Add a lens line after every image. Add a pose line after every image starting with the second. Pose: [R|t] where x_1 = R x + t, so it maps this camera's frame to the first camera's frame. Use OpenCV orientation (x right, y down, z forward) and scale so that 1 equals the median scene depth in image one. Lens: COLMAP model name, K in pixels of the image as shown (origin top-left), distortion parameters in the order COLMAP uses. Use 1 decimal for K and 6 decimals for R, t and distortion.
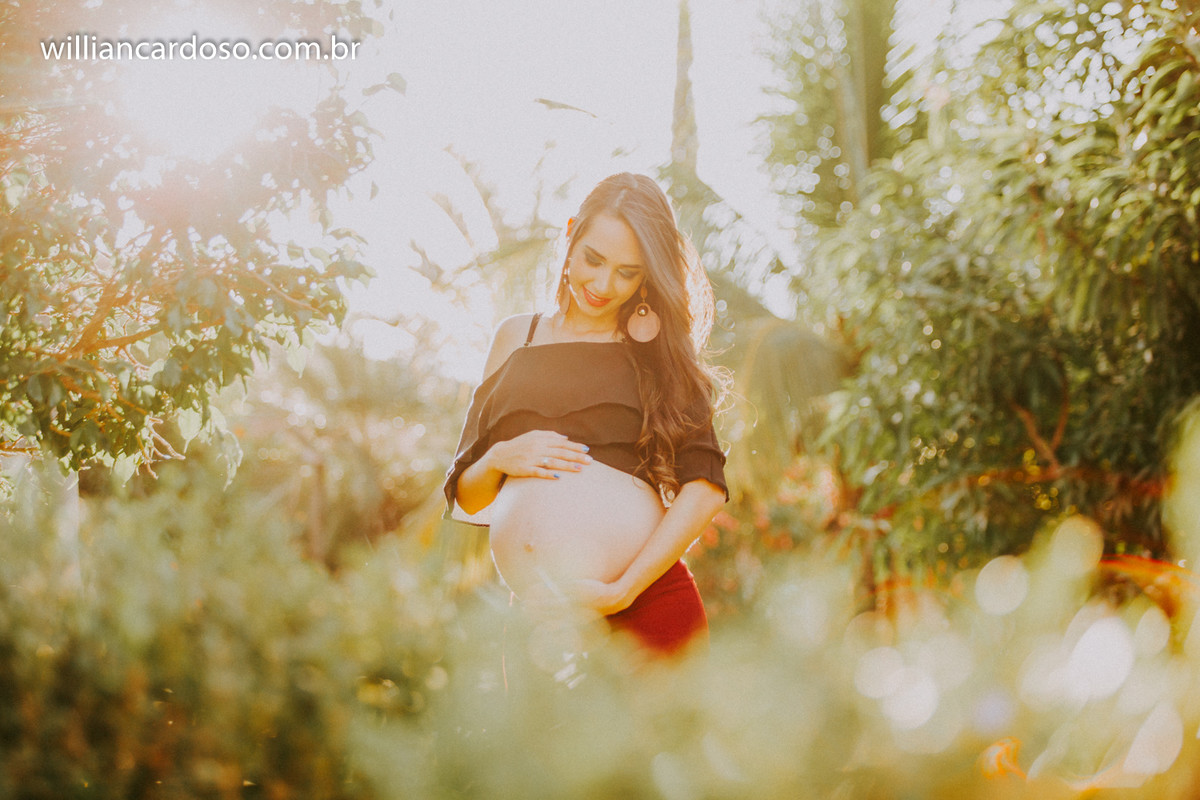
lens RADIAL K [[2769.5, 0, 599.3], [0, 2769.5, 397.6], [0, 0, 1]] dist [-0.126958, 0.000000]
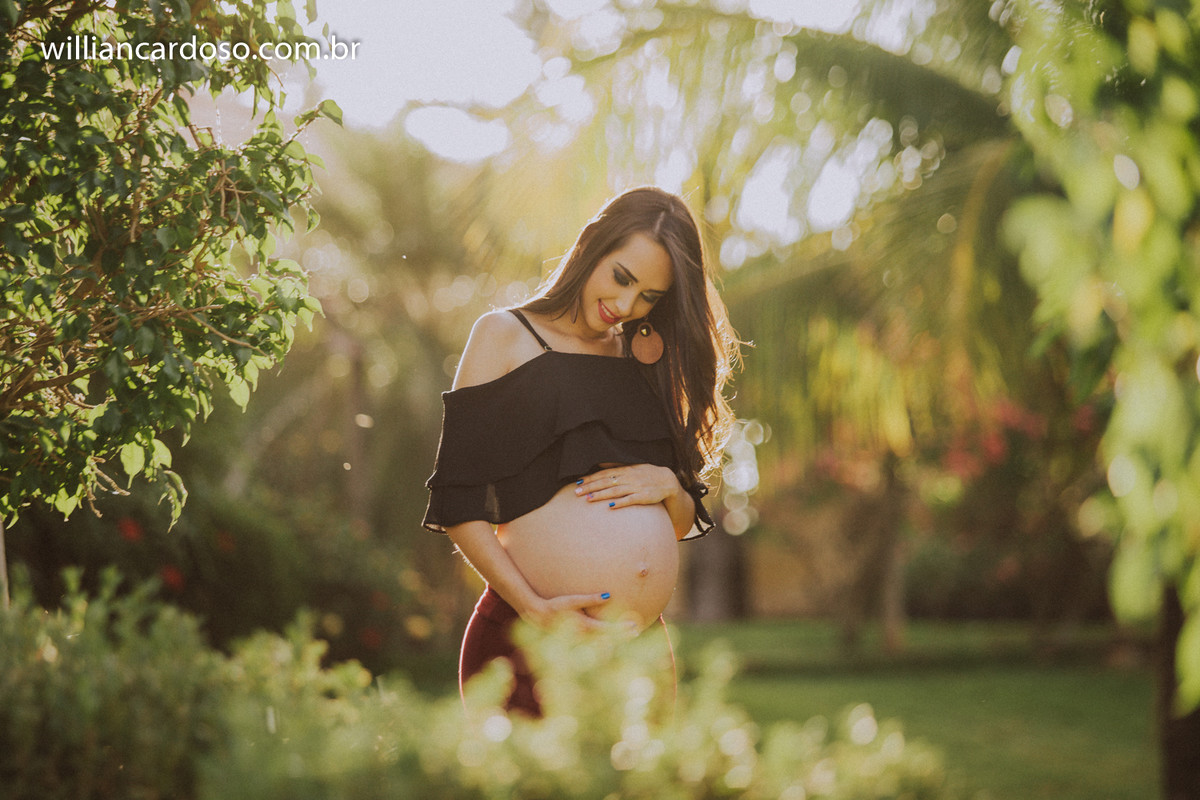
lens RADIAL K [[5150.7, 0, 593.5], [0, 5150.7, 393.7], [0, 0, 1]] dist [0.978407, 0.000000]
pose [[0.997515, -0.028082, -0.064623, 0.139136], [0.031089, 0.998457, 0.046011, -0.097042], [0.063231, -0.047906, 0.996848, -0.854028]]
